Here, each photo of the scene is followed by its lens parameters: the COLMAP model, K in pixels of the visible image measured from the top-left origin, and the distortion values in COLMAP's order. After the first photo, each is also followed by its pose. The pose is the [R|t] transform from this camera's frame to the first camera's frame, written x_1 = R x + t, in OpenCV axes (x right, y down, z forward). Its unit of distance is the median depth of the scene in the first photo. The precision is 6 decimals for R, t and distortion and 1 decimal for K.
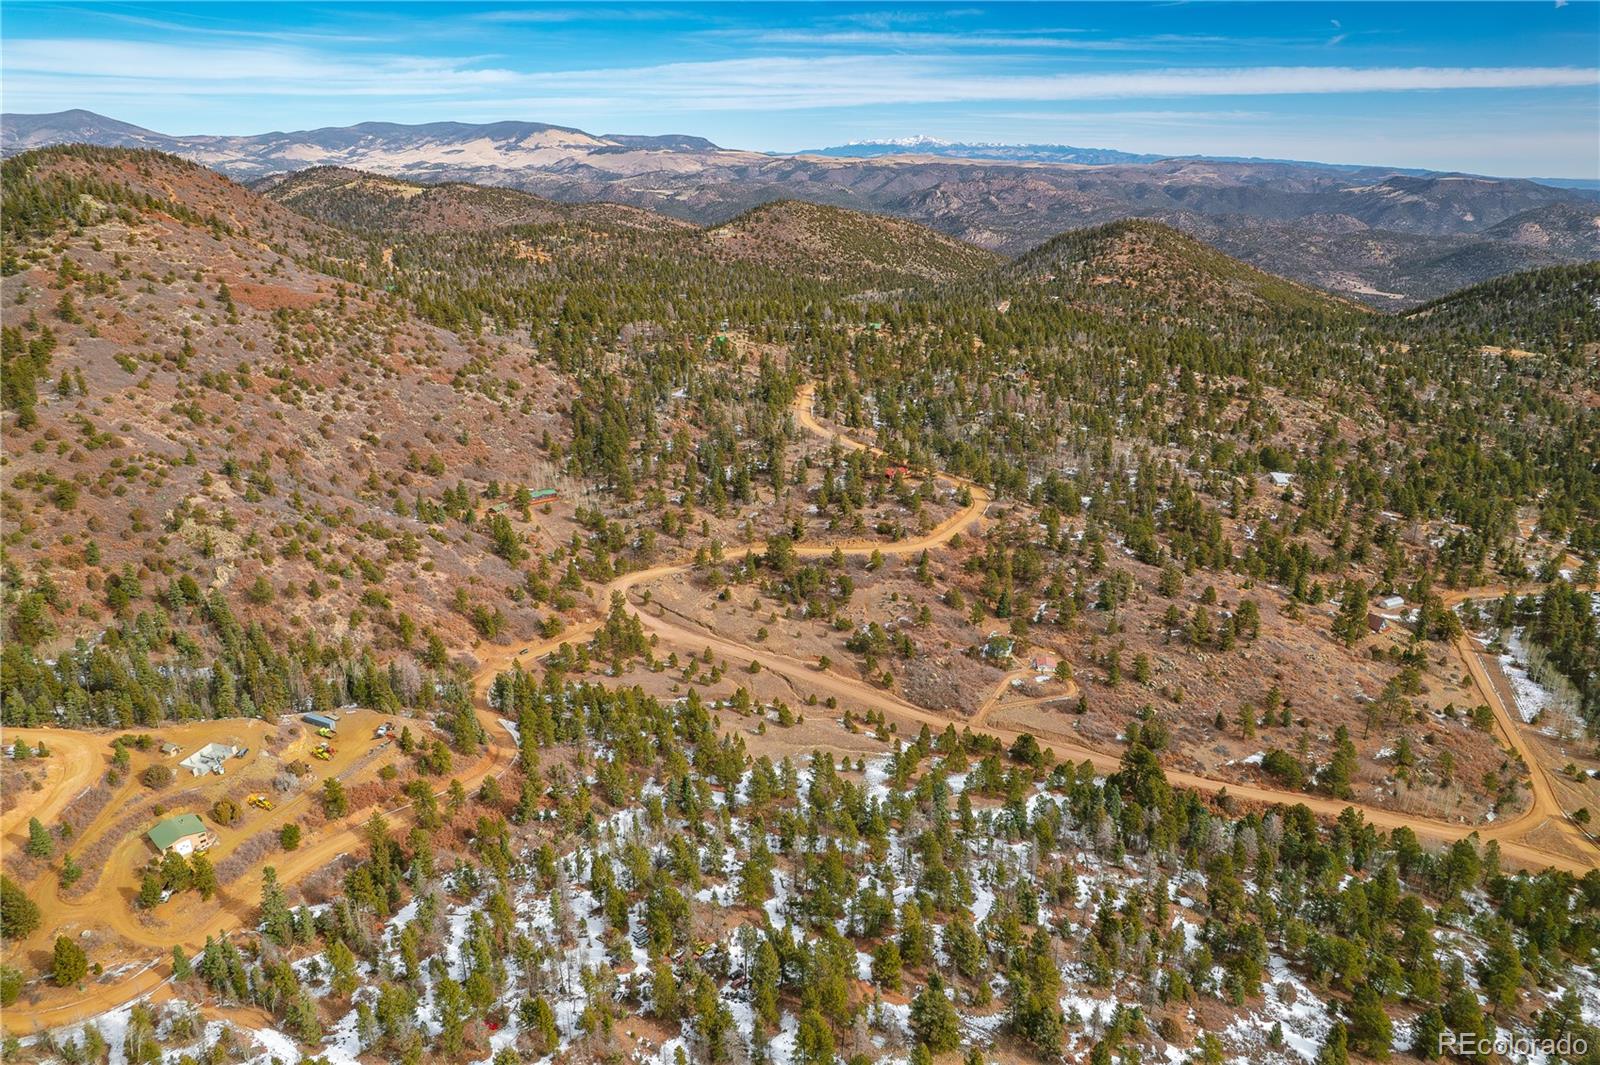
lens RADIAL K [[1016.2, 0, 800.0], [0, 1016.2, 532.5], [0, 0, 1]] dist [-0.084630, 0.079591]
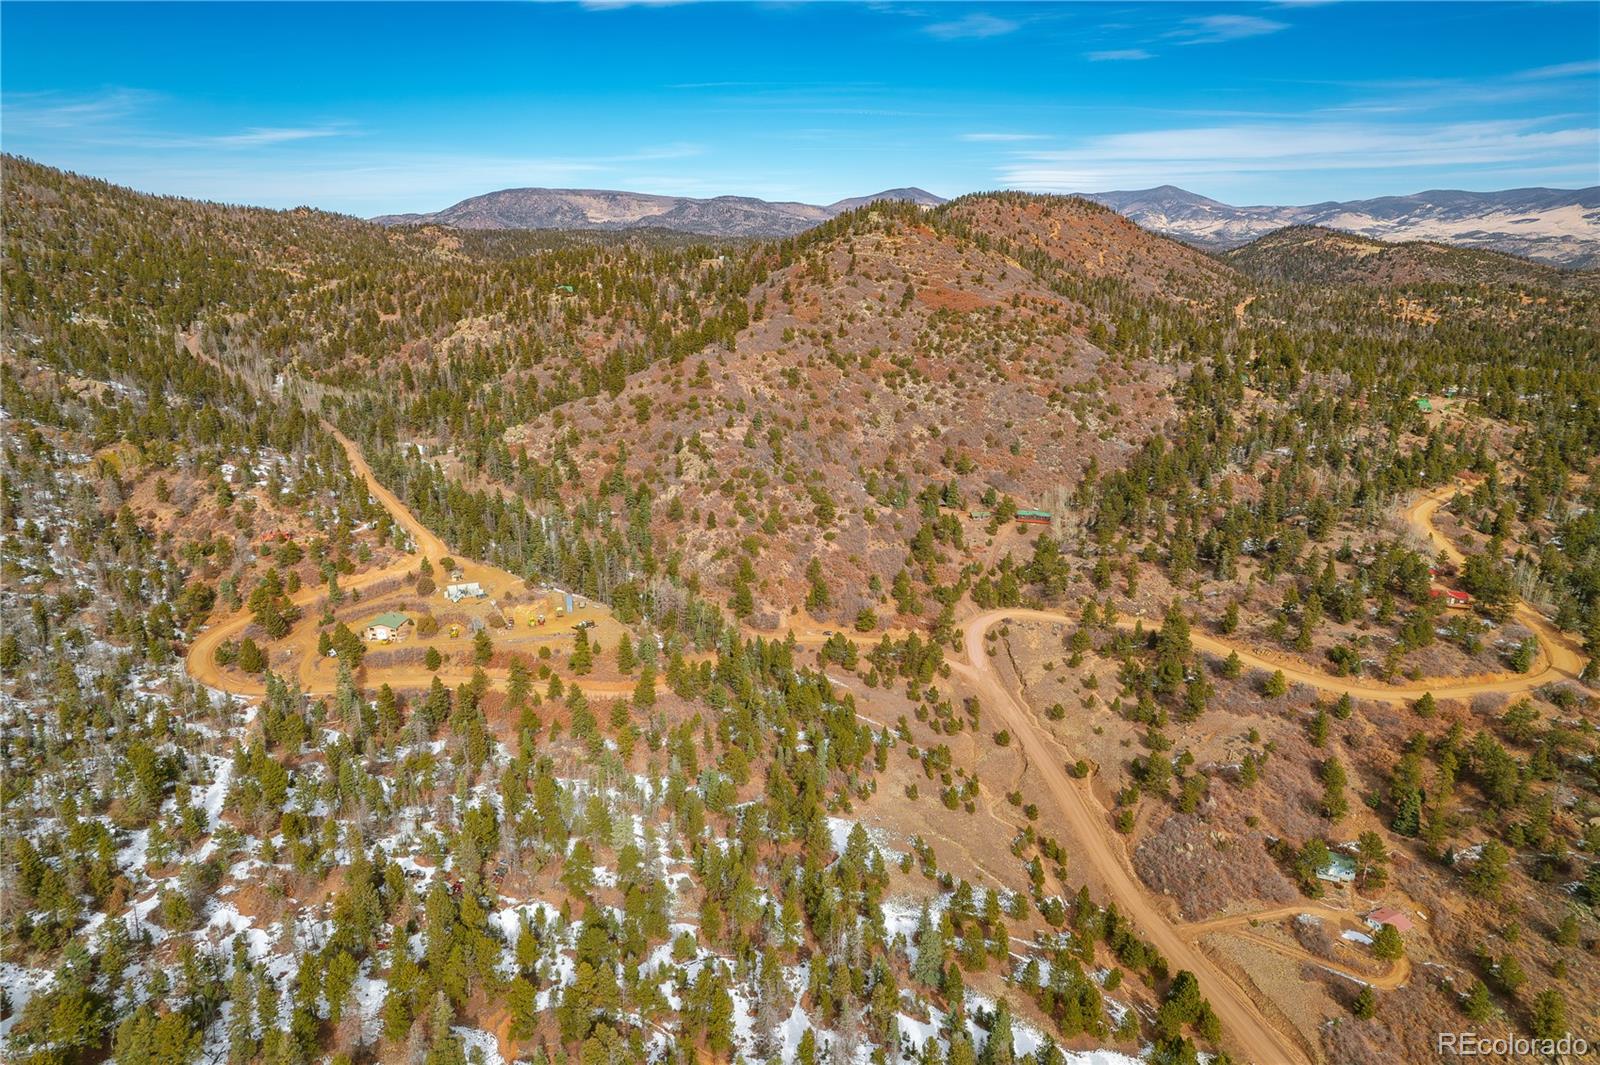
lens RADIAL K [[1016.2, 0, 800.0], [0, 1016.2, 532.5], [0, 0, 1]] dist [-0.084630, 0.079591]
pose [[0.602708, 0.228450, -0.764561, 0.371412], [-0.275726, 0.958748, 0.069116, -0.030664], [0.748811, 0.169153, 0.640835, 0.282195]]
